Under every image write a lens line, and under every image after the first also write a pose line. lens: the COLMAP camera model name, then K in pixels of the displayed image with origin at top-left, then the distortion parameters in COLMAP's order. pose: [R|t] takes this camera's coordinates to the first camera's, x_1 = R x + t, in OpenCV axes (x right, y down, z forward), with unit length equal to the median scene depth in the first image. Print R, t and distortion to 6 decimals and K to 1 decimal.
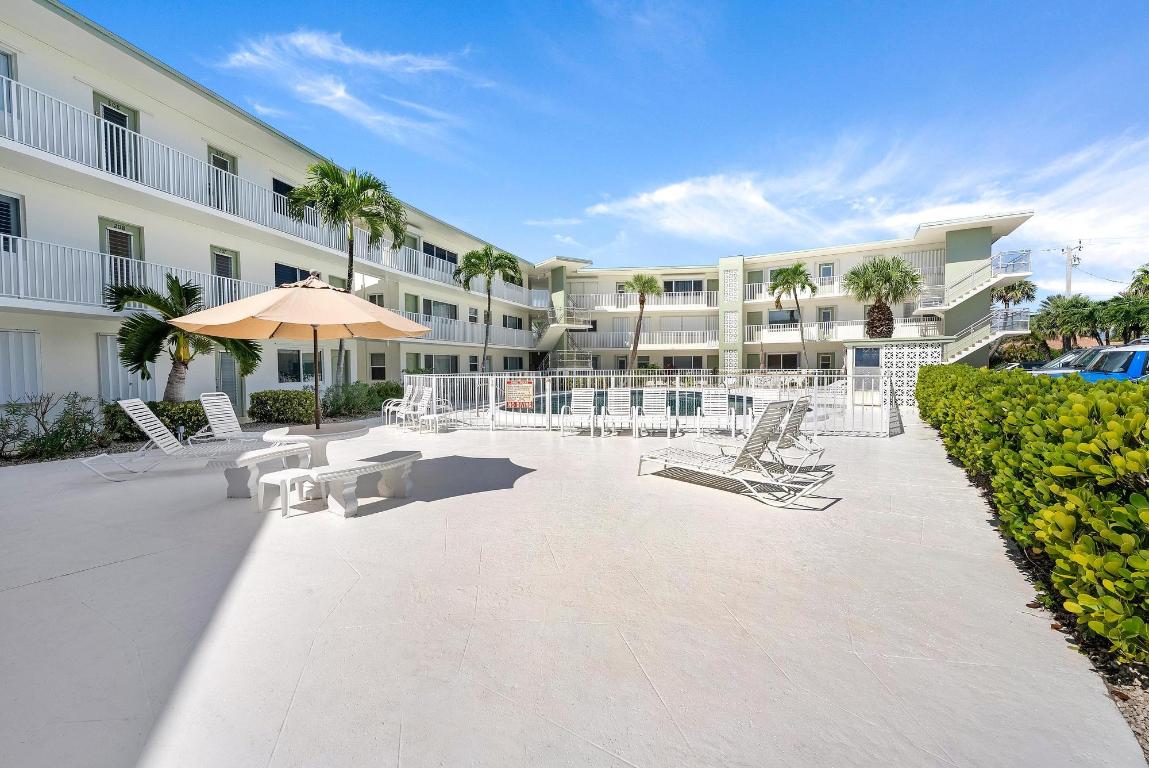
lens RADIAL K [[458.4, 0, 577.5], [0, 458.4, 380.5], [0, 0, 1]] dist [-0.007507, -0.000218]
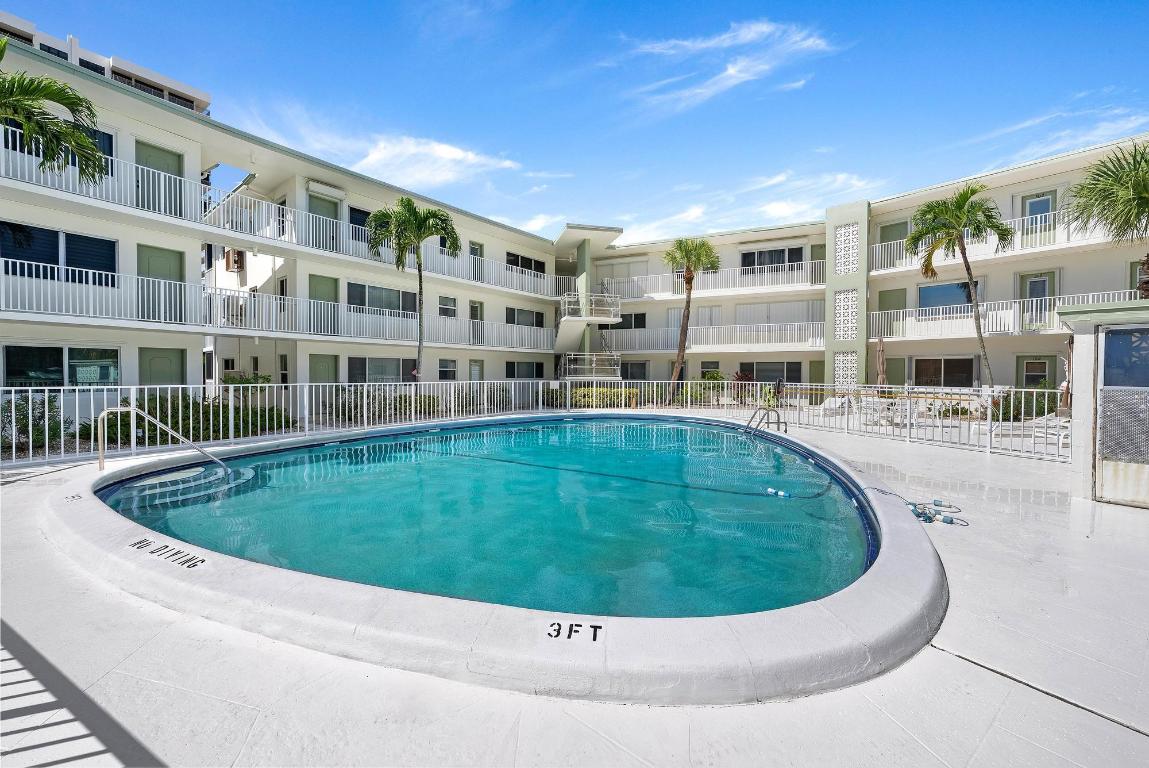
lens RADIAL K [[458.4, 0, 577.5], [0, 458.4, 380.5], [0, 0, 1]] dist [-0.007507, -0.000218]
pose [[0.944043, 0.016103, -0.329429, 0.202650], [-0.023363, 0.999563, -0.018091, -0.008917], [0.328994, 0.024775, 0.944007, 0.308419]]
